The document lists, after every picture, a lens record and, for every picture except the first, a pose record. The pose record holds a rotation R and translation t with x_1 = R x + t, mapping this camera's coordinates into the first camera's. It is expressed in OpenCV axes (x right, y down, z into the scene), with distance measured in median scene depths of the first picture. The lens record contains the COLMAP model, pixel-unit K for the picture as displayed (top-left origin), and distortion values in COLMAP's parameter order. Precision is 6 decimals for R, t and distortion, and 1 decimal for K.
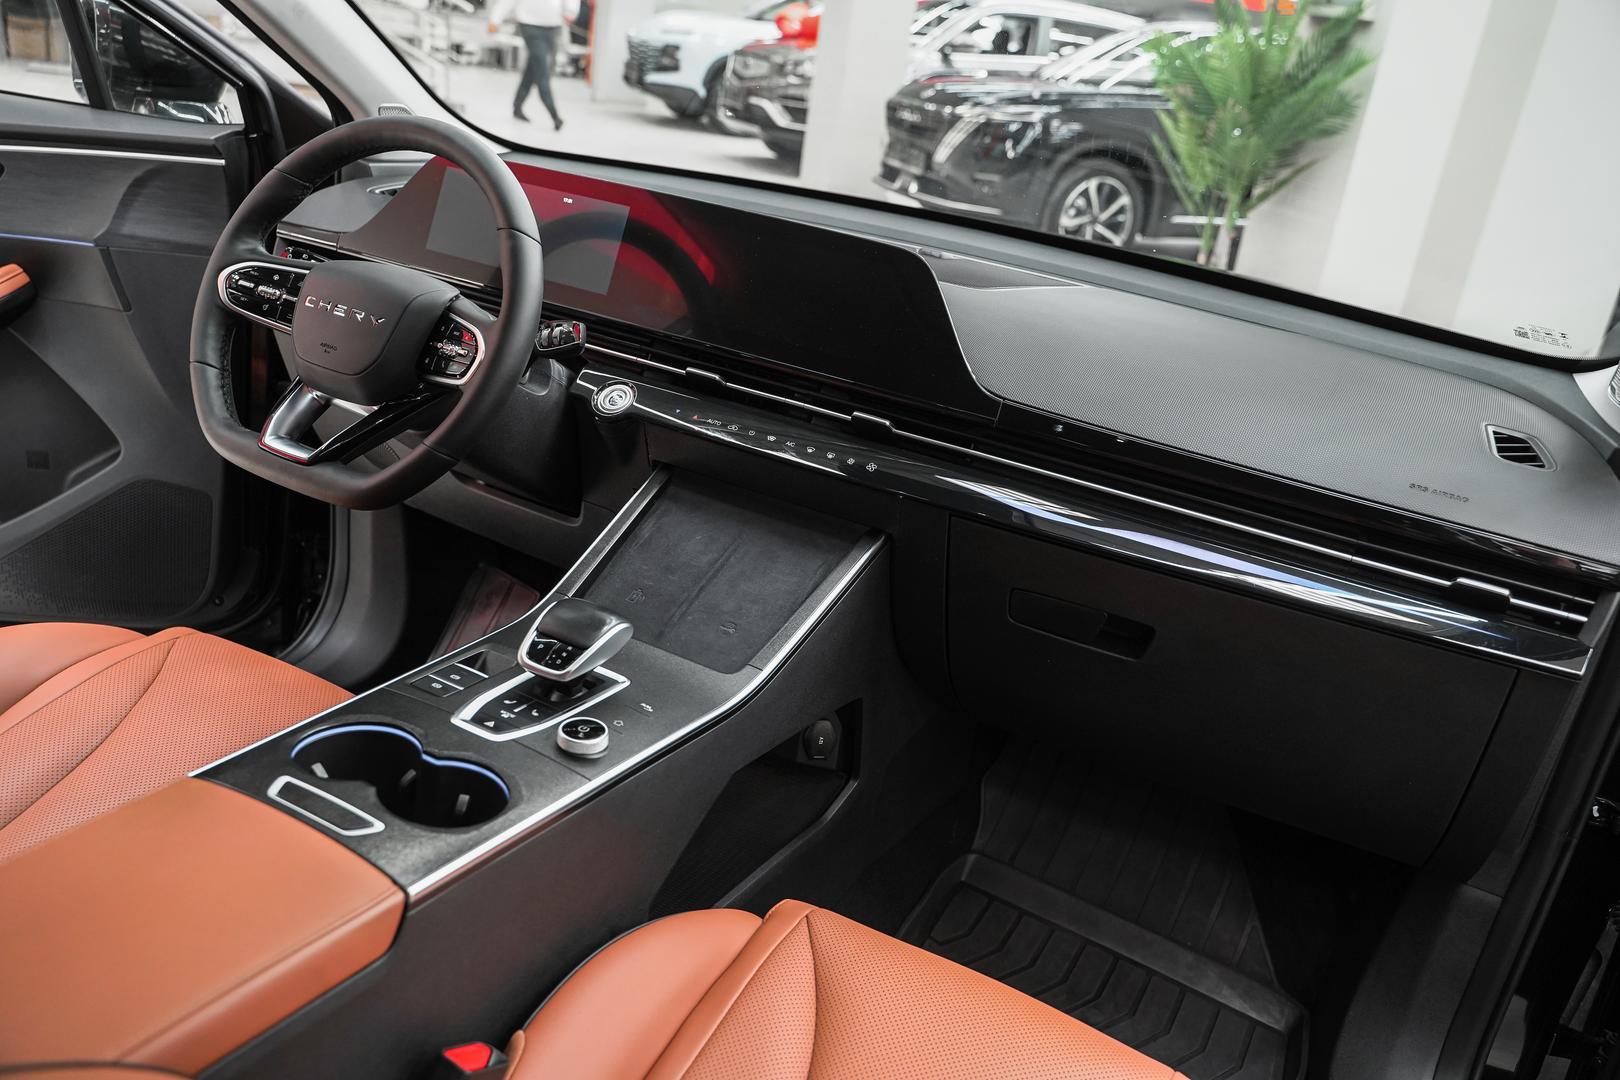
lens RADIAL K [[1289.7, 0, 810.0], [0, 1289.7, 540.0], [0, 0, 1]] dist [-0.007591, 0.002005]
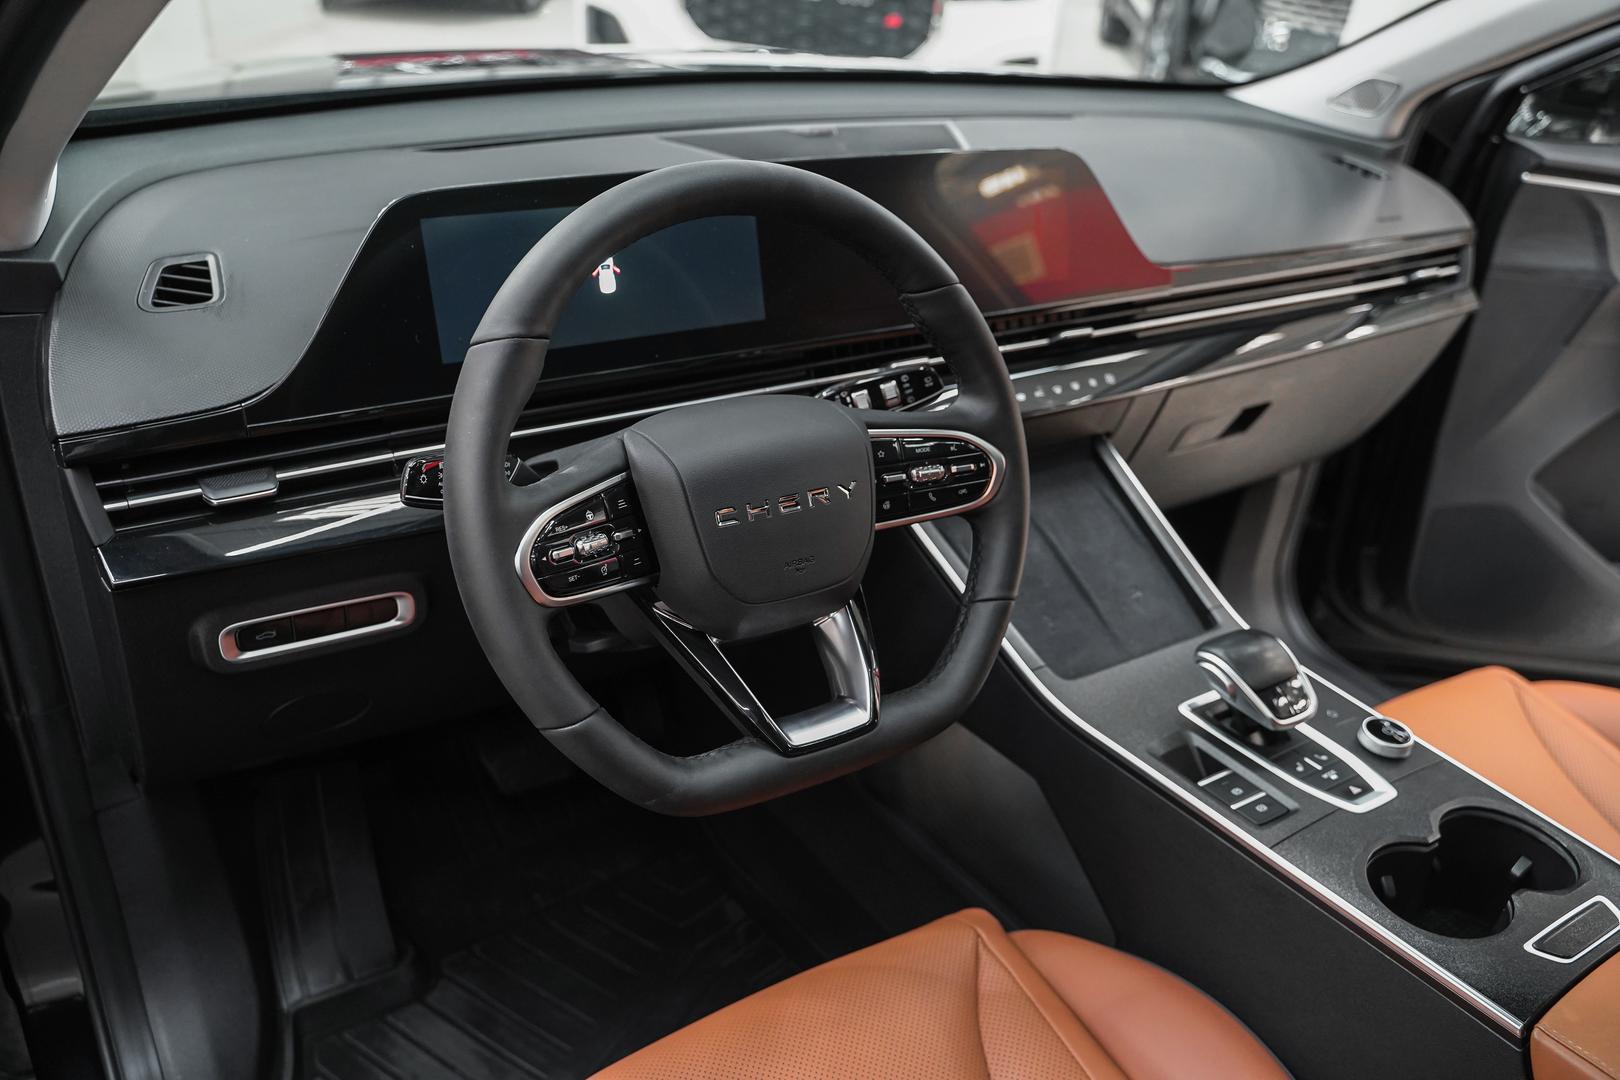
lens RADIAL K [[1289.7, 0, 810.0], [0, 1289.7, 540.0], [0, 0, 1]] dist [-0.007591, 0.002005]
pose [[0.474985, -0.505738, 0.720151, -0.733752], [0.308255, 0.862130, 0.402132, -0.365845], [-0.824238, 0.030983, 0.565396, 0.563886]]
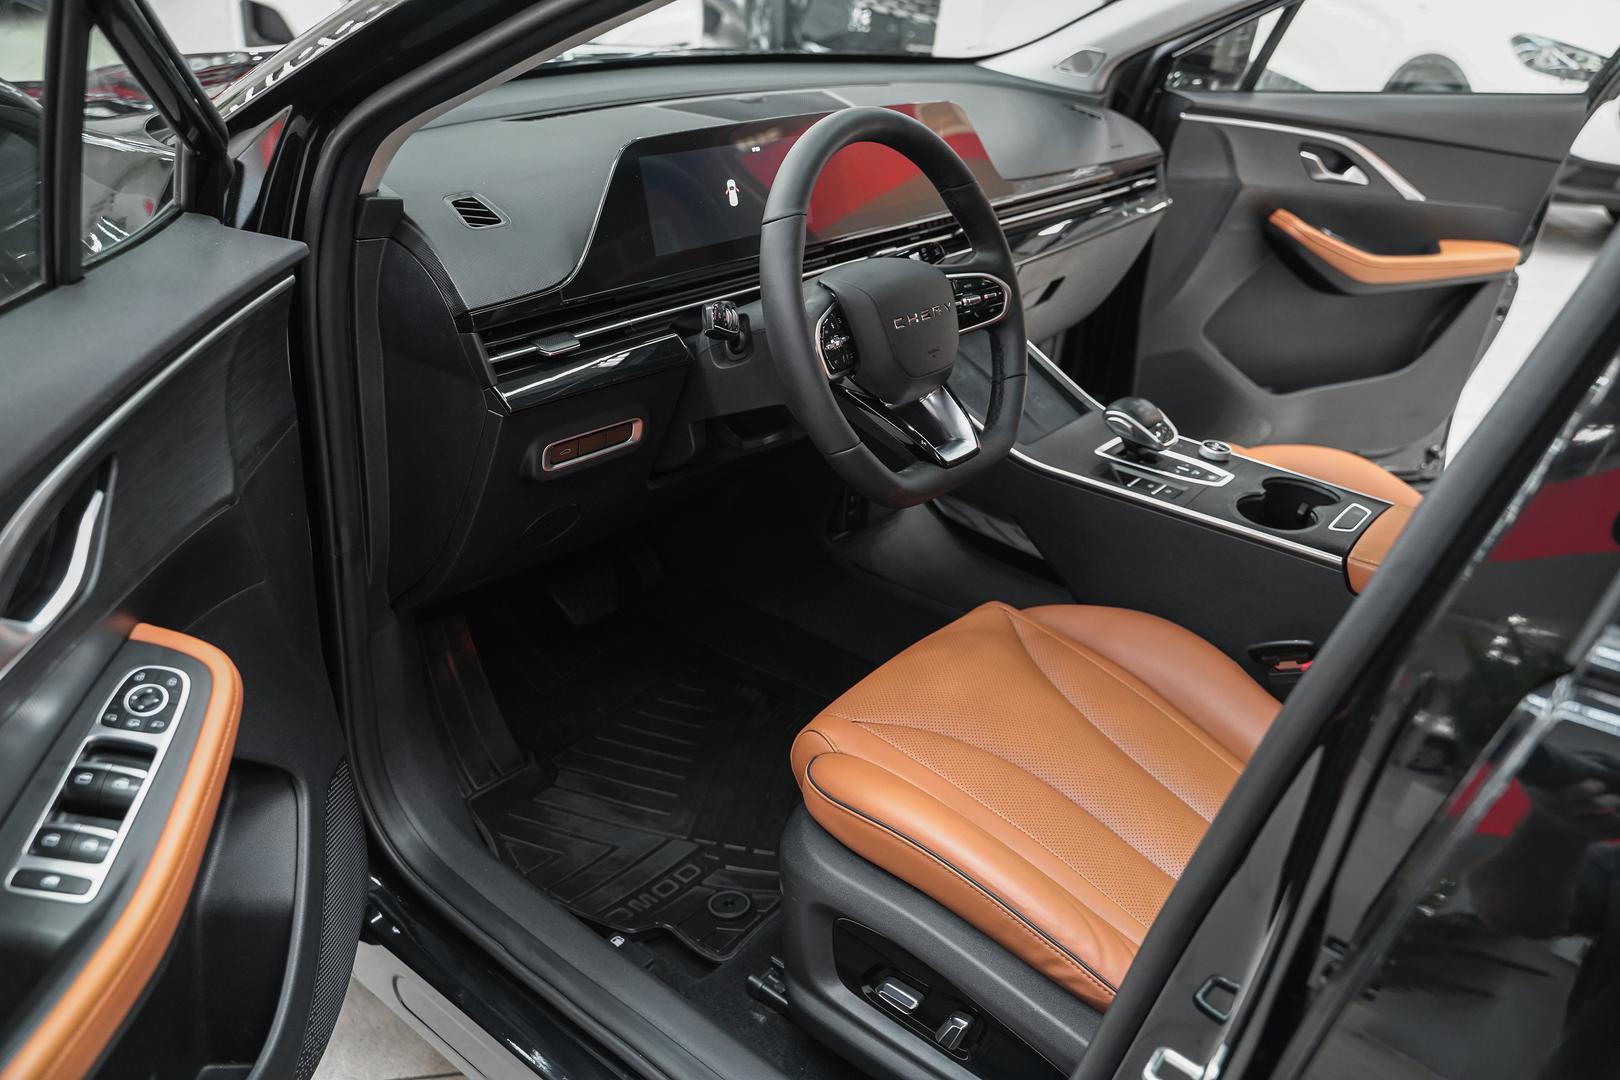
lens RADIAL K [[1289.7, 0, 810.0], [0, 1289.7, 540.0], [0, 0, 1]] dist [-0.007591, 0.002005]
pose [[0.168205, -0.557017, 0.813289, -1.169881], [0.289253, 0.816615, 0.499472, -0.506073], [-0.942359, 0.151232, 0.298478, 0.714790]]
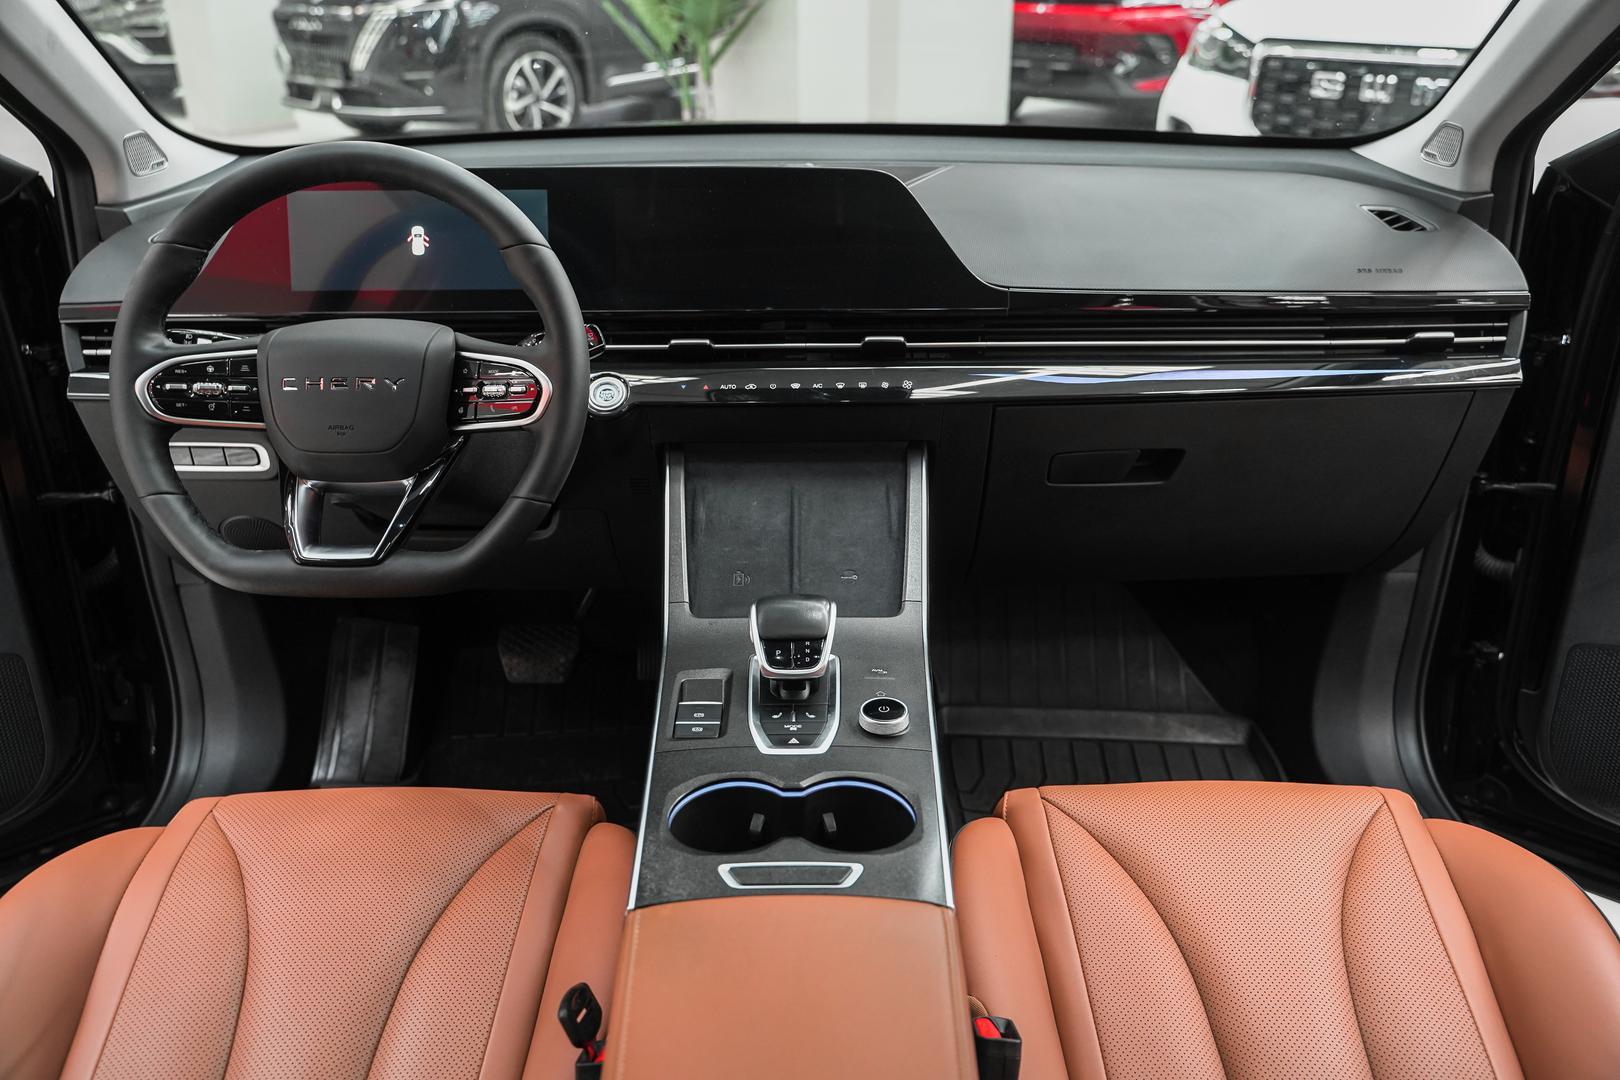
lens RADIAL K [[1289.7, 0, 810.0], [0, 1289.7, 540.0], [0, 0, 1]] dist [-0.007591, 0.002005]
pose [[0.867206, -0.327083, 0.375459, -0.404821], [0.290378, 0.944714, 0.152300, -0.107320], [-0.404517, -0.023051, 0.914240, 0.074072]]
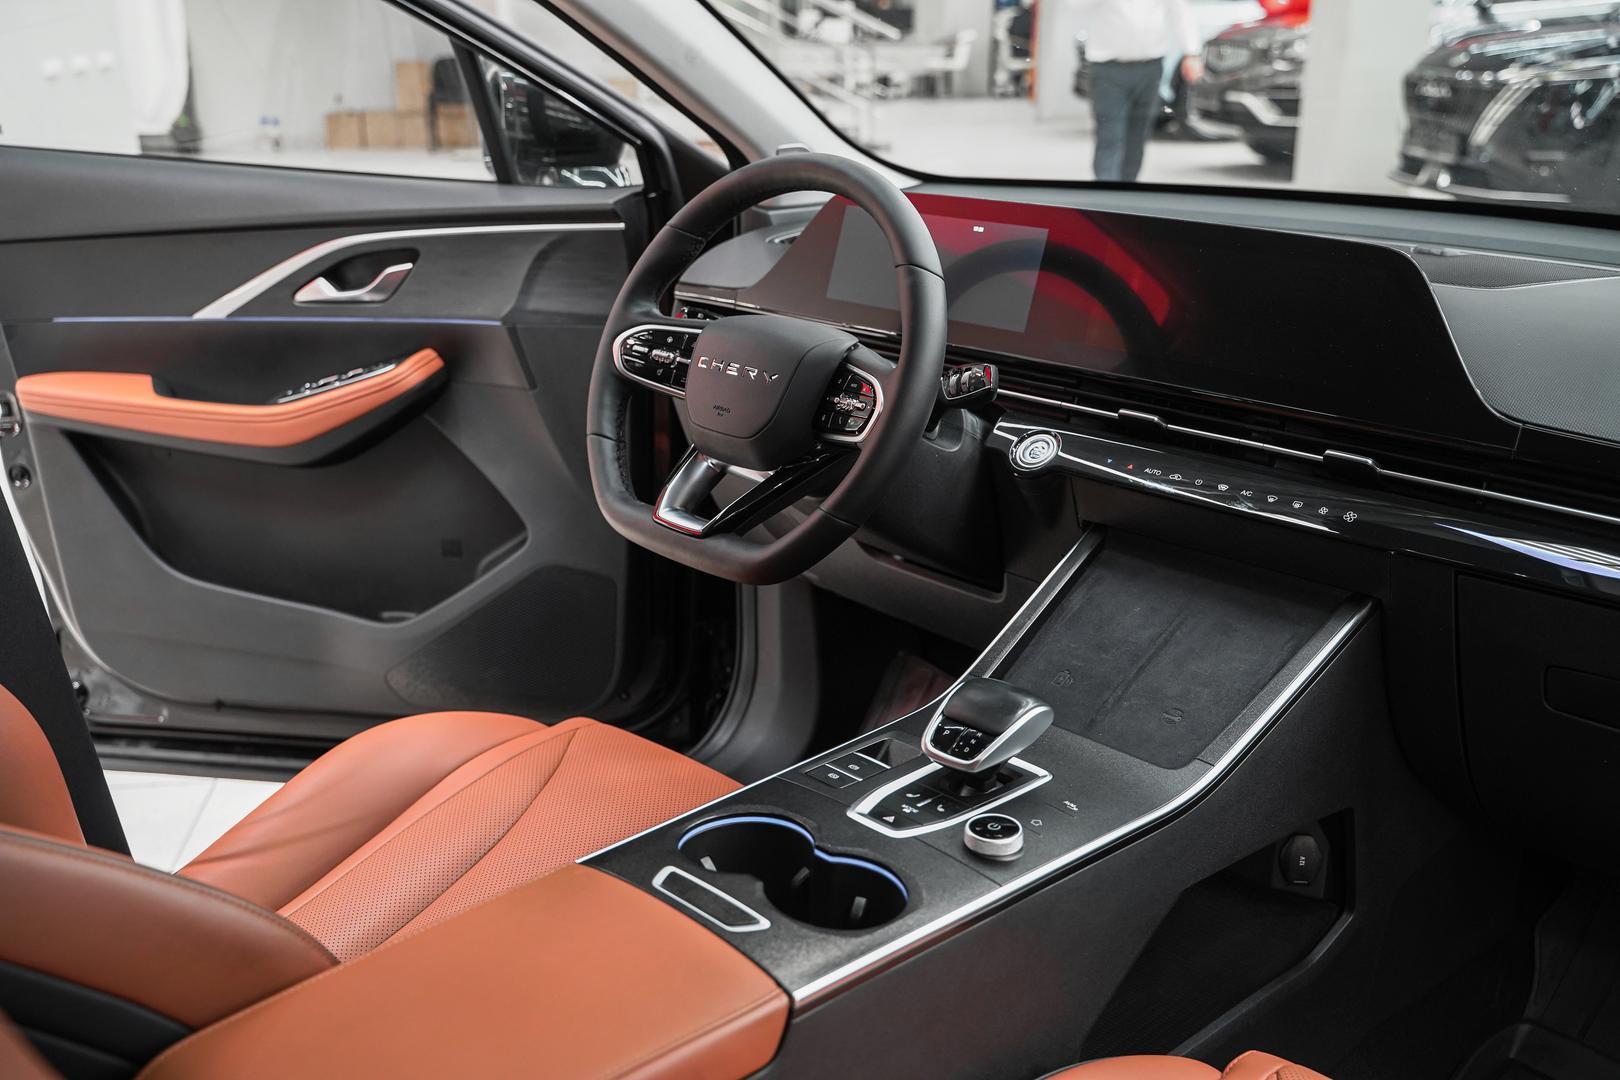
lens RADIAL K [[1550.7, 0, 810.0], [0, 1550.7, 540.0], [0, 0, 1]] dist [-0.003746, 0.020412]
pose [[0.947915, -0.034528, -0.316646, 0.030842], [0.014108, 0.997683, -0.066557, 0.016277], [0.318210, 0.058623, 0.946206, -0.022489]]
